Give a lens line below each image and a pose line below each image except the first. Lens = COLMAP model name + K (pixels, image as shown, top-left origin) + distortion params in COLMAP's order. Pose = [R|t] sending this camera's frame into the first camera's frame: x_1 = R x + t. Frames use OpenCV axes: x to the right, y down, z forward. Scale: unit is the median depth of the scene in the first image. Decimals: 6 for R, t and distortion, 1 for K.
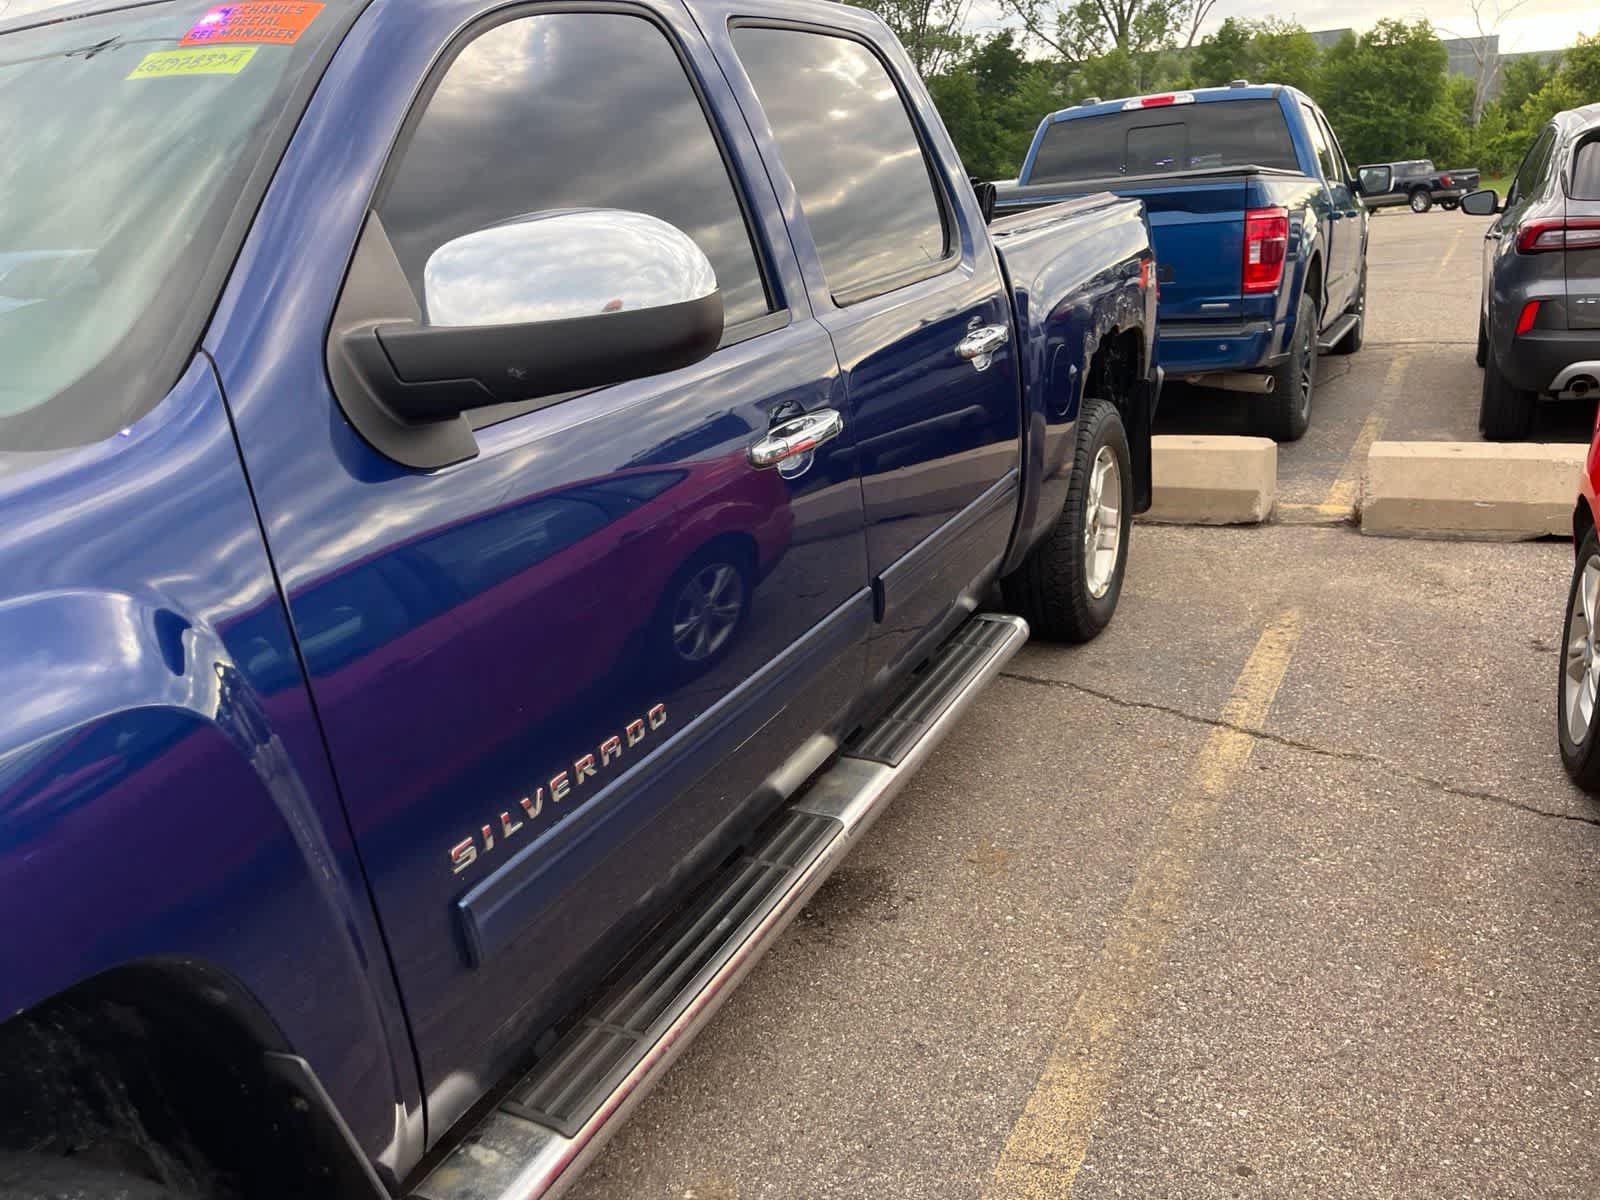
lens RADIAL K [[1203.4, 0, 793.4], [0, 1203.4, 608.3], [0, 0, 1]] dist [0.086562, -0.134379]
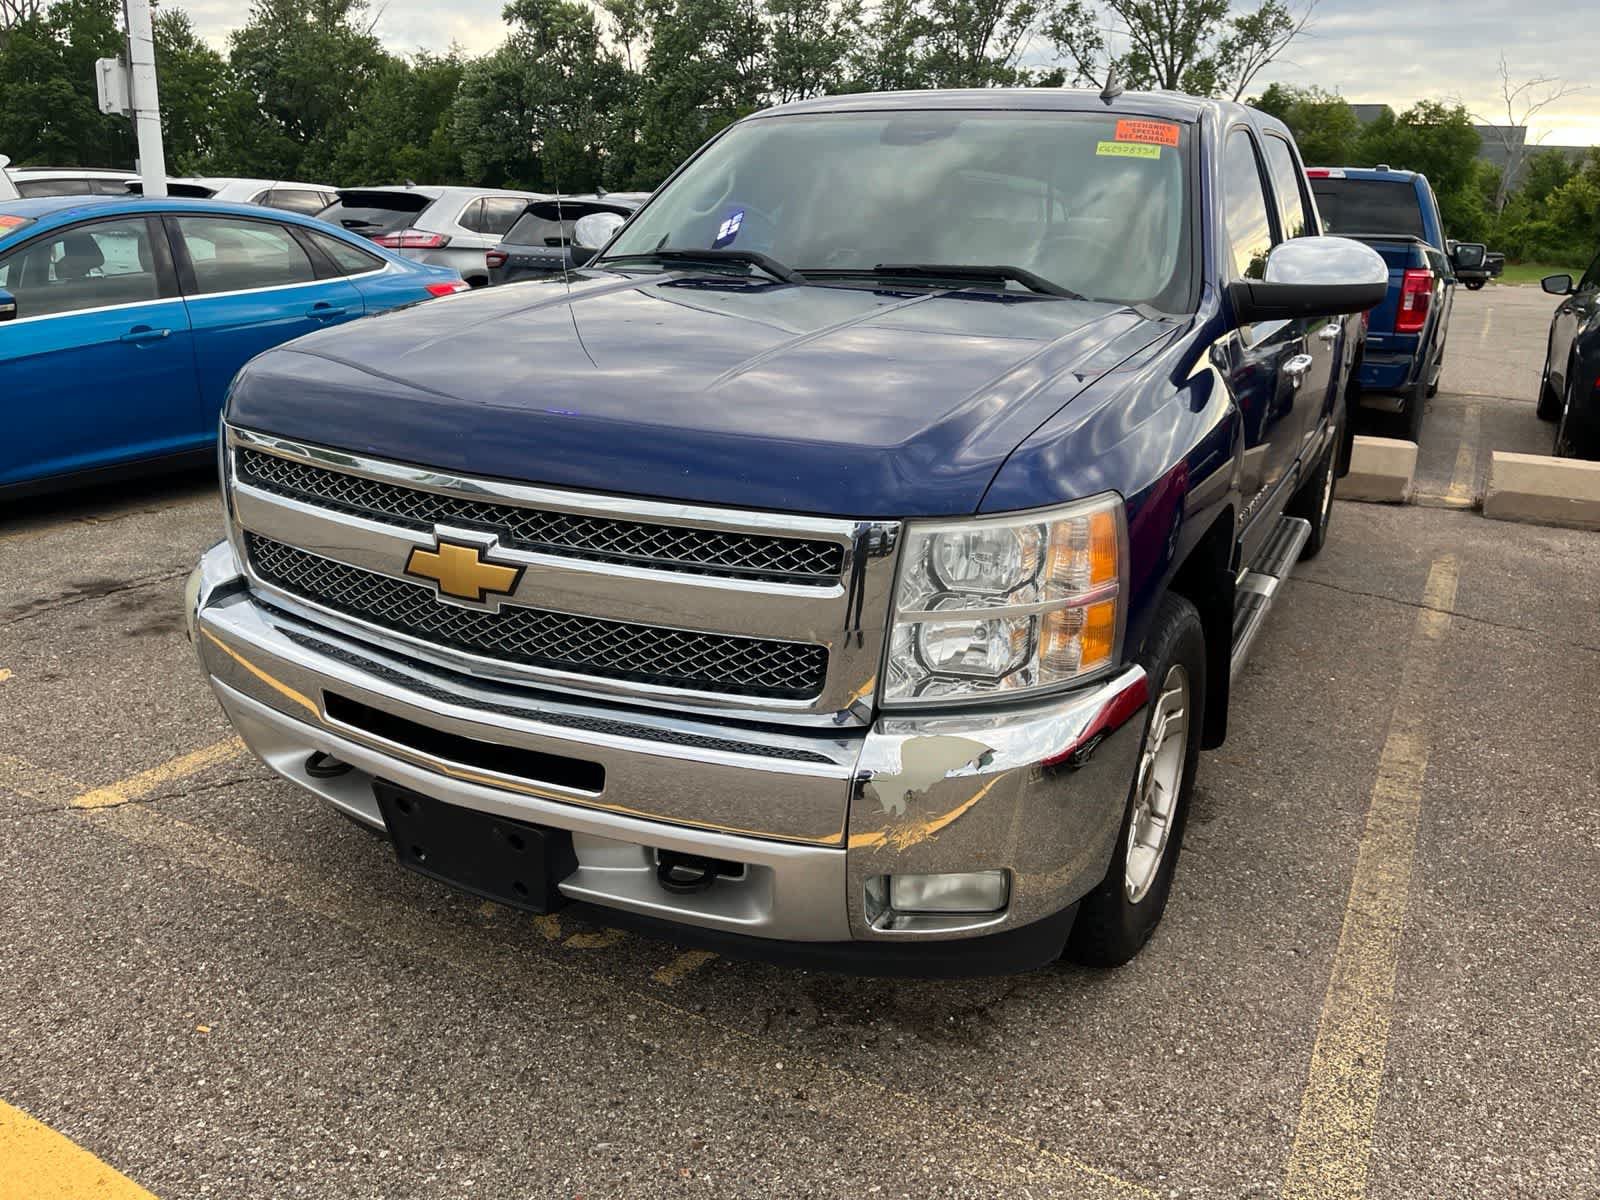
lens RADIAL K [[1205.7, 0, 818.0], [0, 1205.7, 597.1], [0, 0, 1]] dist [0.096561, -0.141243]
pose [[0.994278, 0.101512, 0.033262, -0.283834], [-0.100973, 0.994735, -0.017505, 0.118439], [-0.034863, 0.014047, 0.999293, -0.308602]]
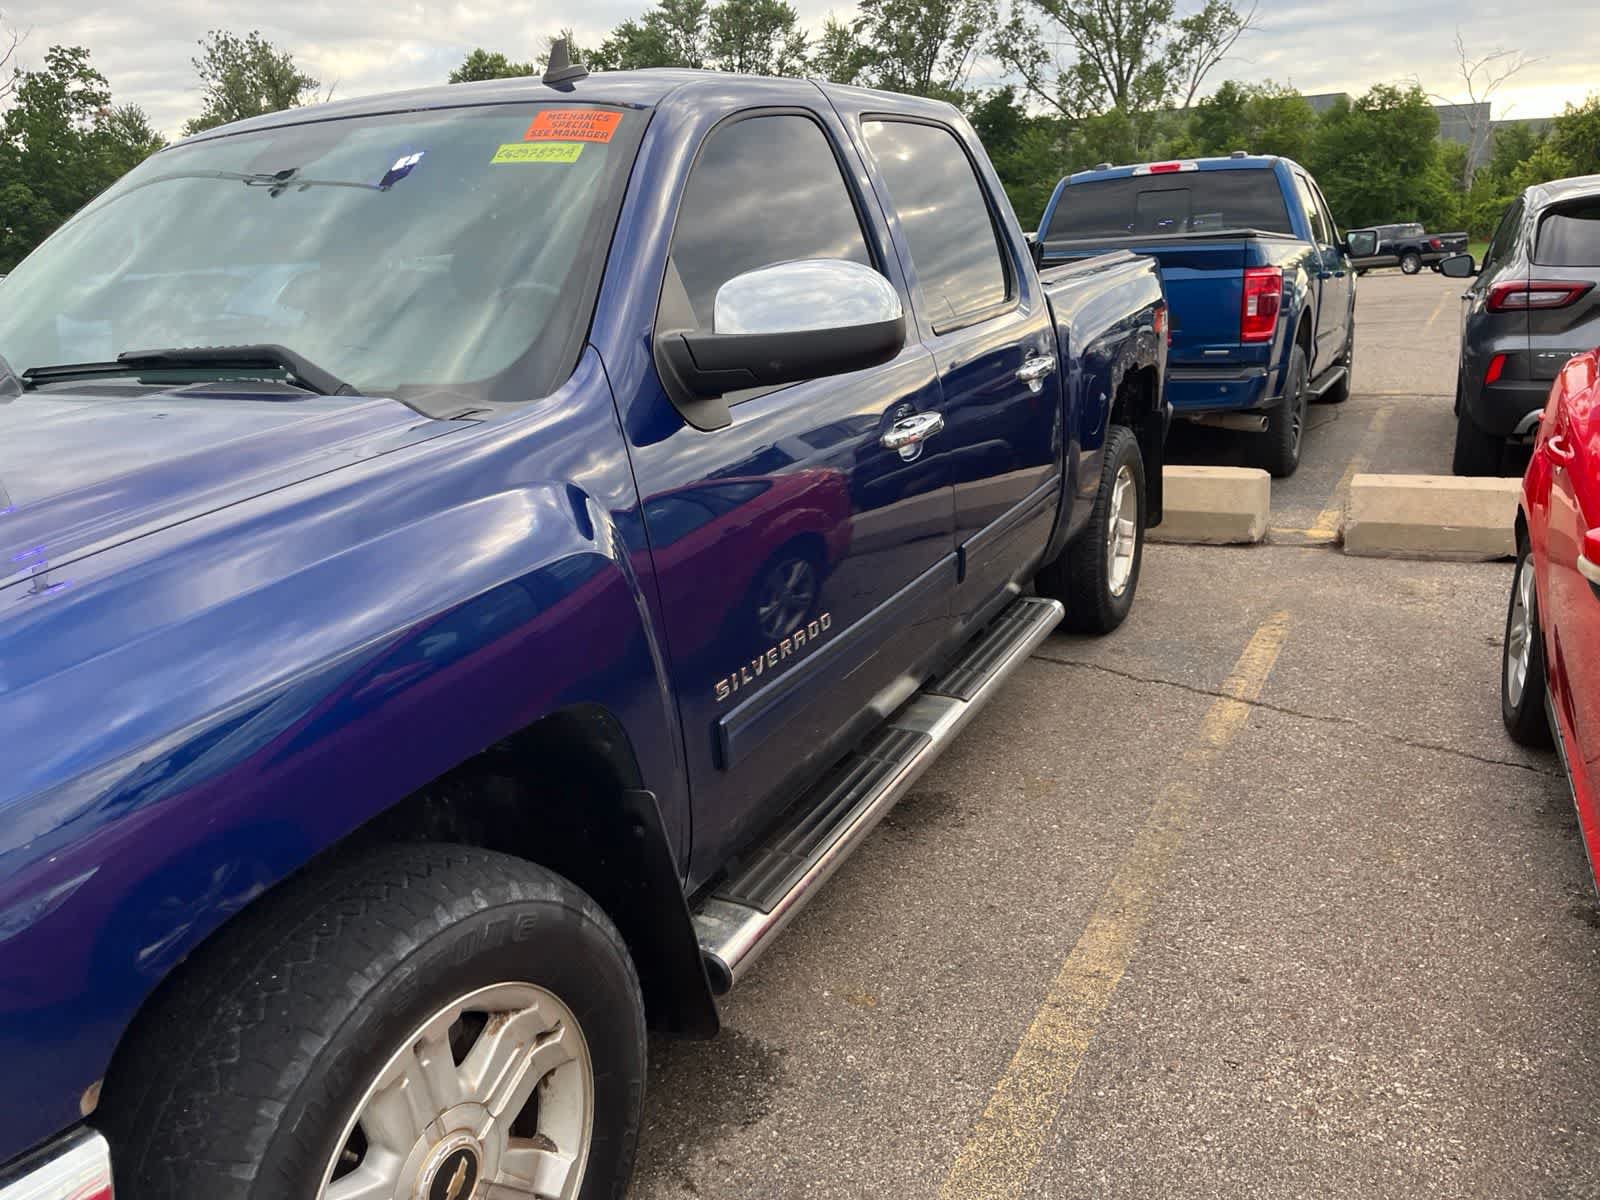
lens RADIAL K [[1209.3, 0, 797.4], [0, 1209.3, 613.3], [0, 0, 1]] dist [0.083219, -0.124446]
pose [[0.999695, 0.022074, 0.011094, -0.051208], [-0.021706, 0.999245, -0.032234, 0.039900], [-0.011797, 0.031983, 0.999419, -0.123830]]
